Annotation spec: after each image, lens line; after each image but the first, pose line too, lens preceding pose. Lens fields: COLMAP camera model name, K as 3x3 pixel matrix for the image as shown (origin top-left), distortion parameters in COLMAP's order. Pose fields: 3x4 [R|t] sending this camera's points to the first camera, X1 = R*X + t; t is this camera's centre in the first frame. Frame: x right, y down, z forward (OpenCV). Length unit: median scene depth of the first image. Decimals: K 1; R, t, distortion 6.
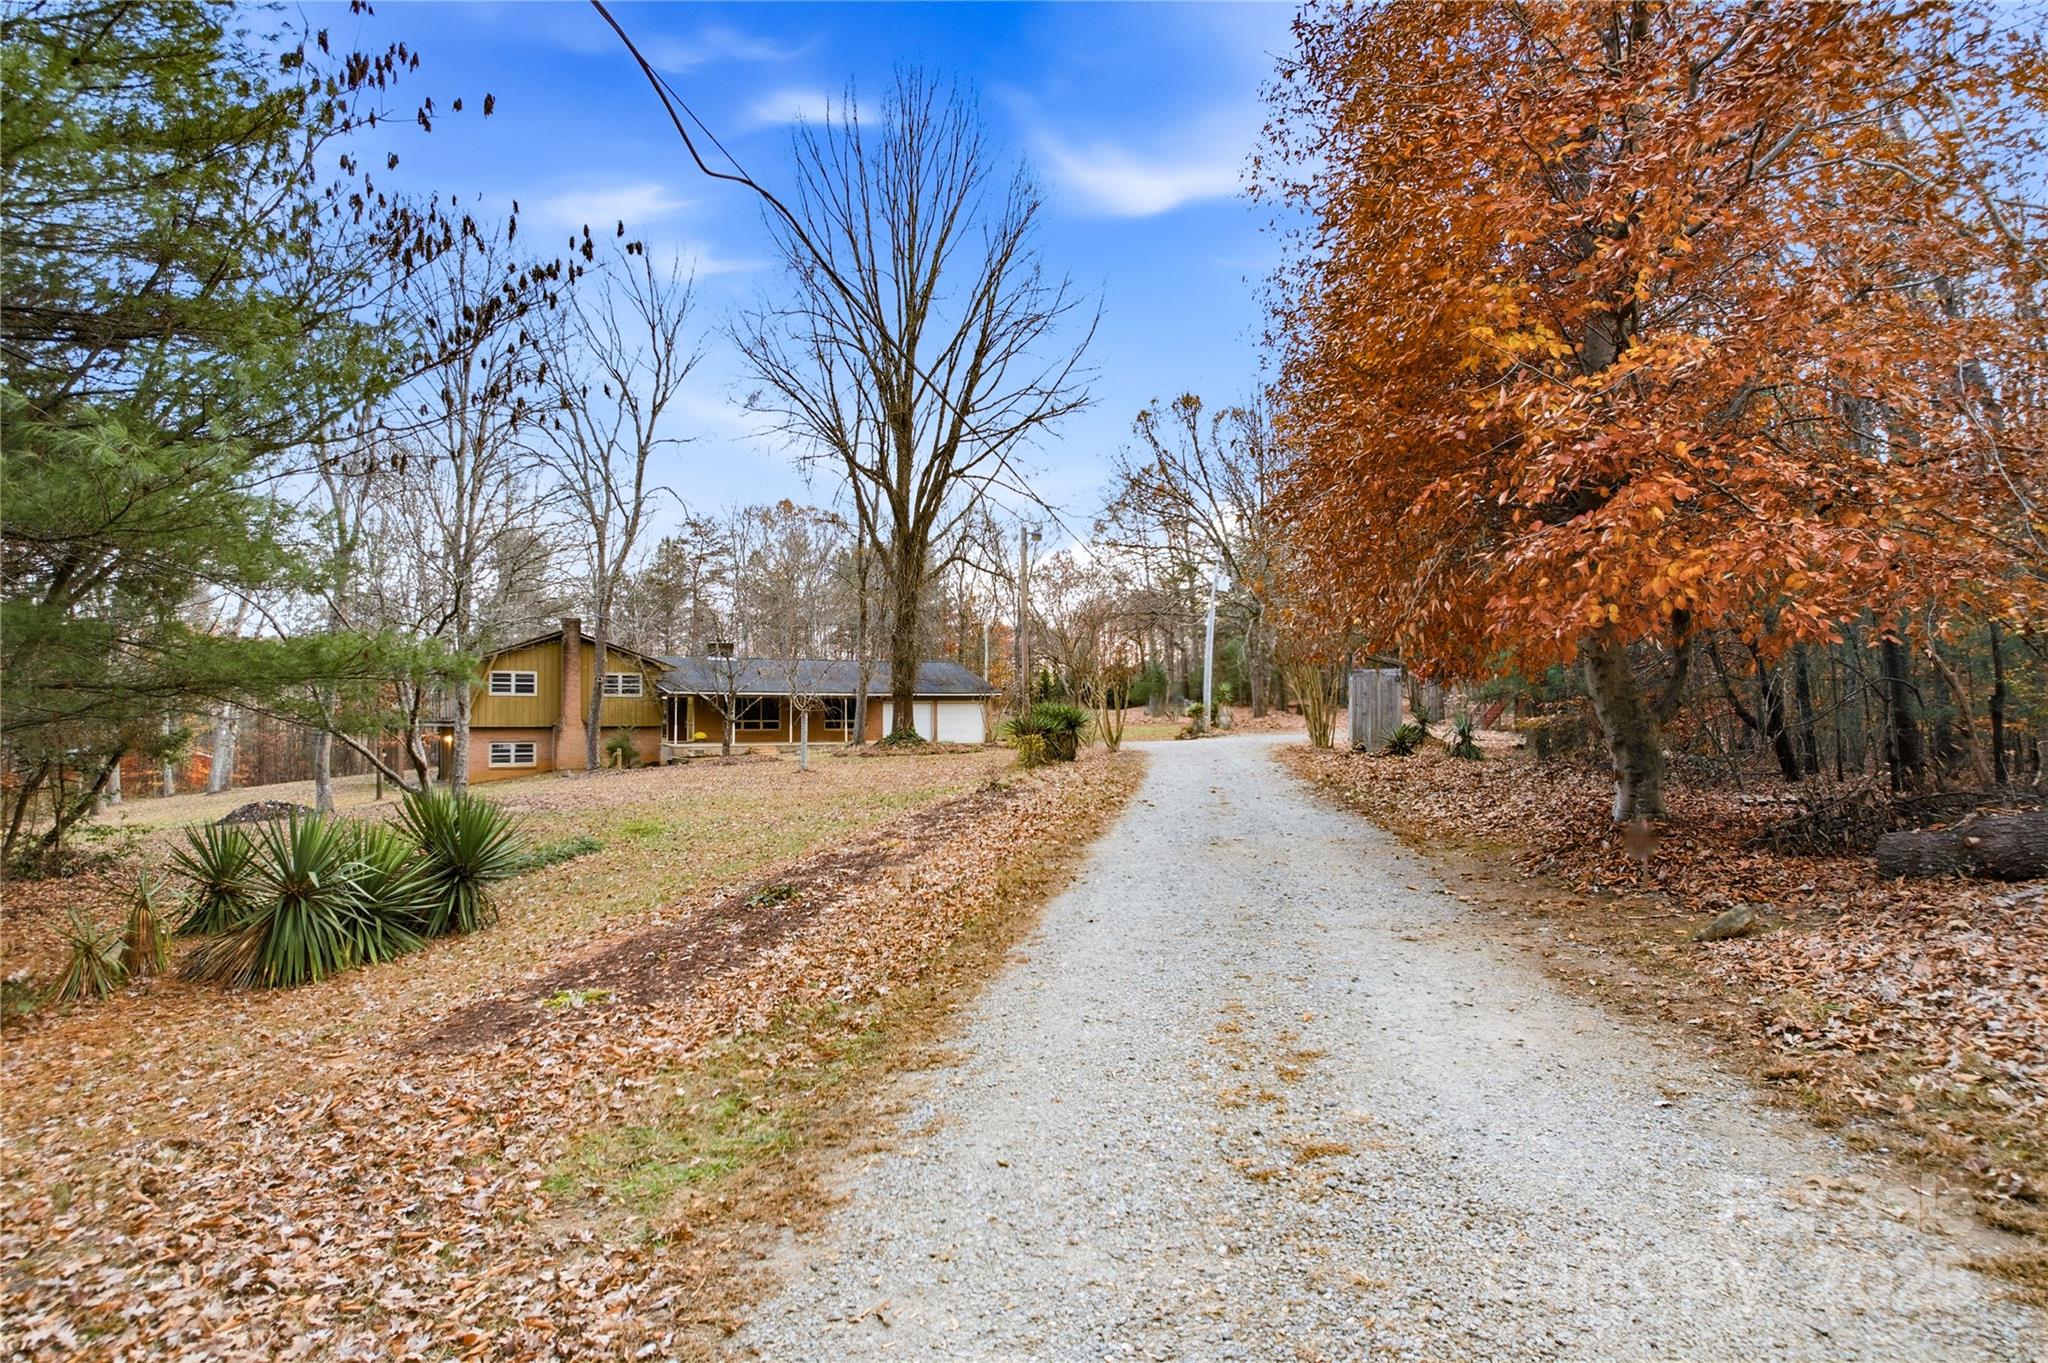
lens RADIAL K [[1254.8, 0, 1000.3], [0, 1254.8, 686.2], [0, 0, 1]] dist [-0.037232, -0.001371]
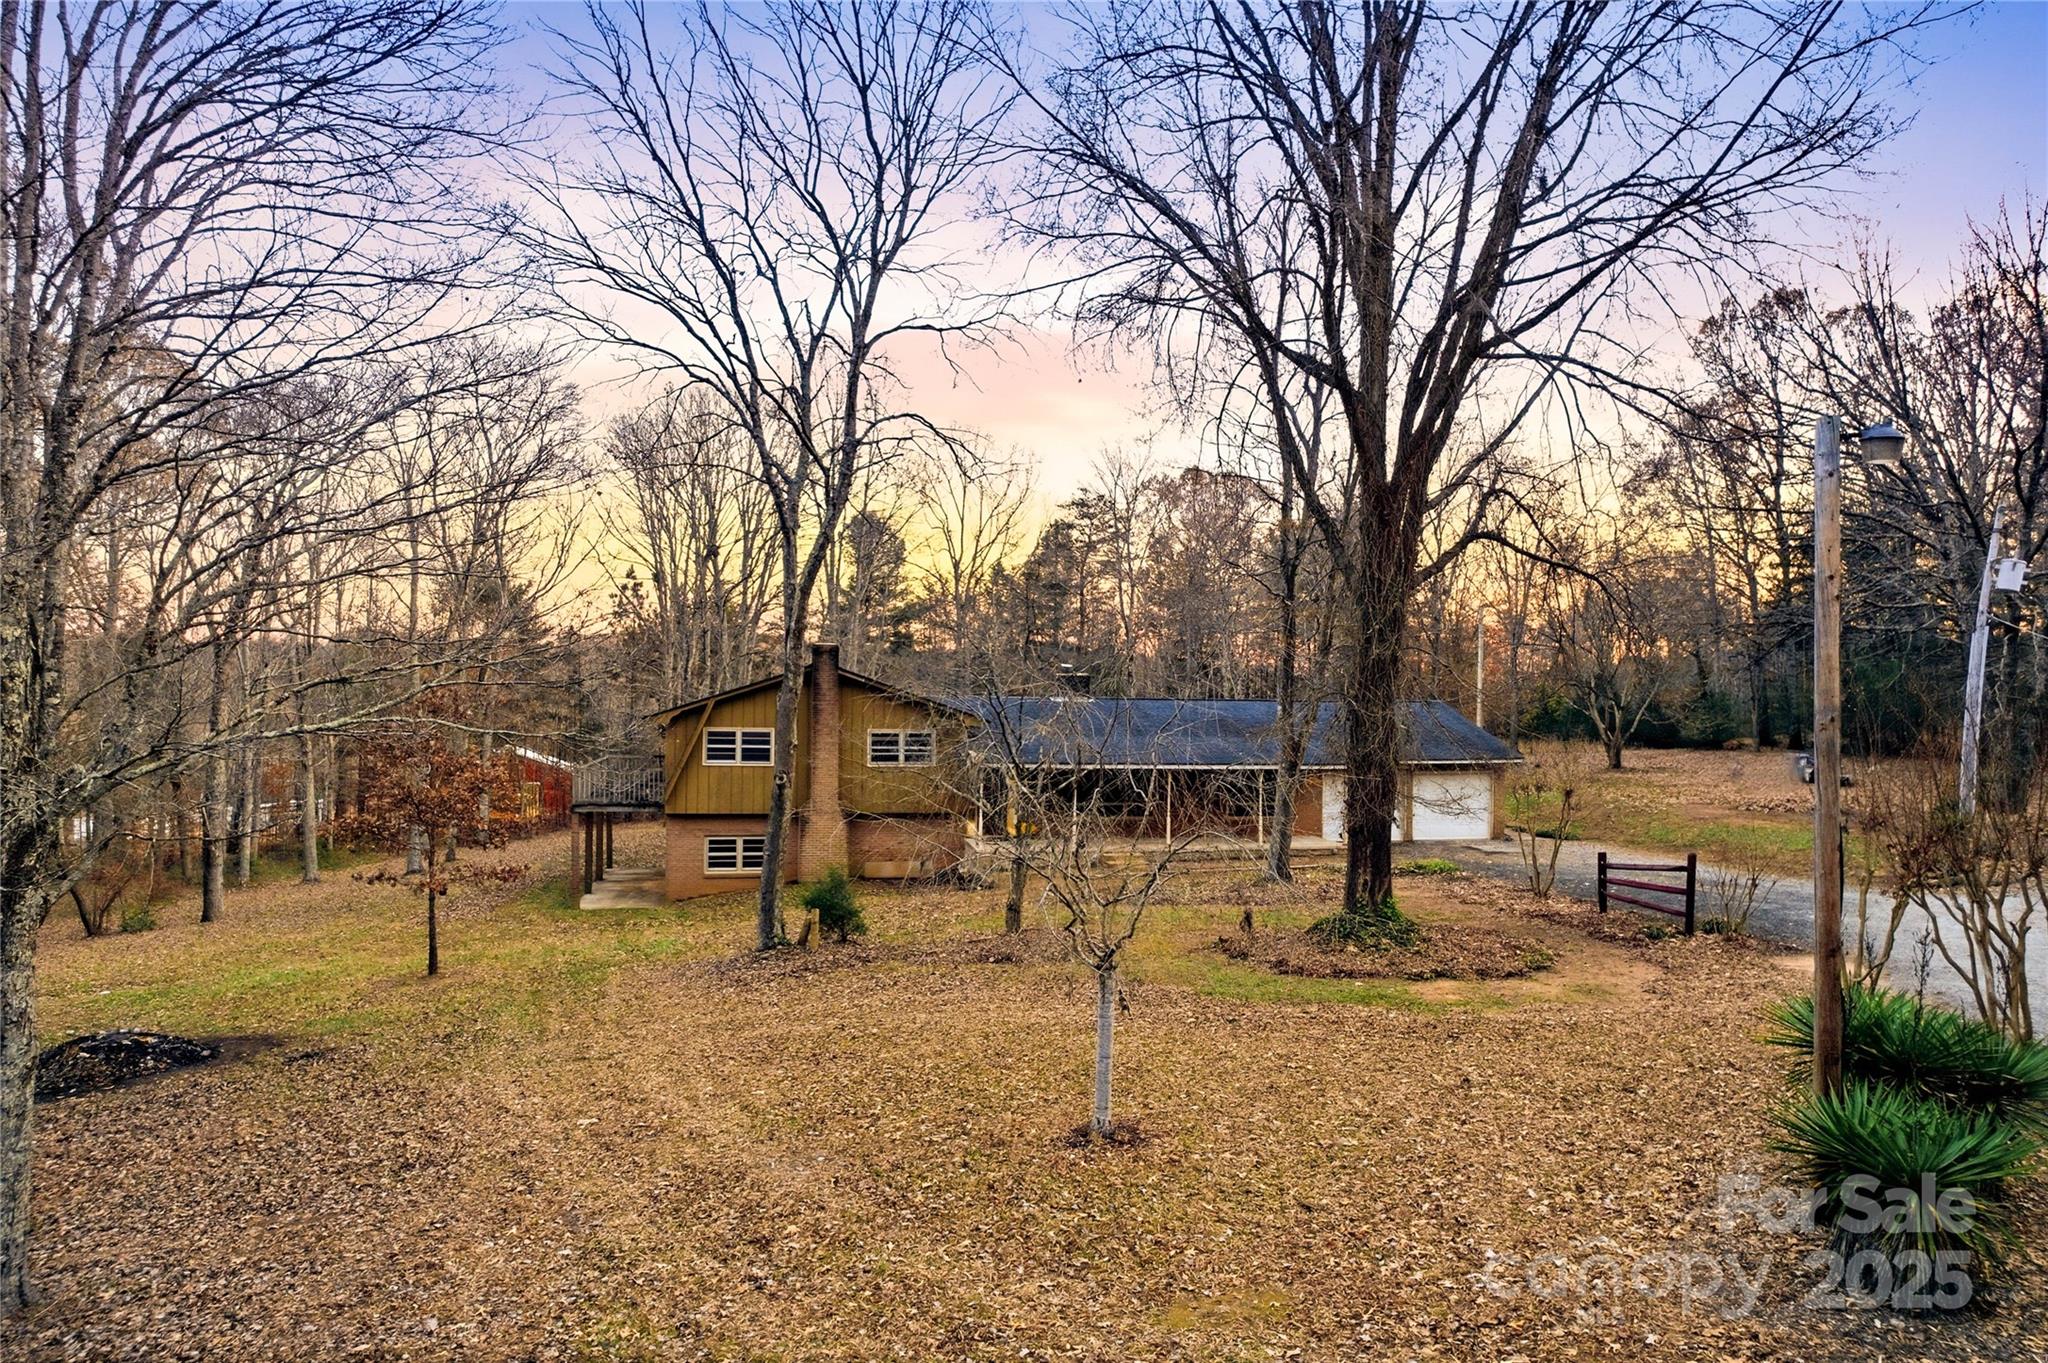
lens RADIAL K [[1283.7, 0, 1024.5], [0, 1283.7, 687.1], [0, 0, 1]] dist [-0.043118, -0.000908]
pose [[0.949128, 0.009489, -0.314747, -0.046686], [-0.006653, 0.999927, 0.010083, -0.045656], [0.314820, -0.007476, 0.949122, 0.467994]]
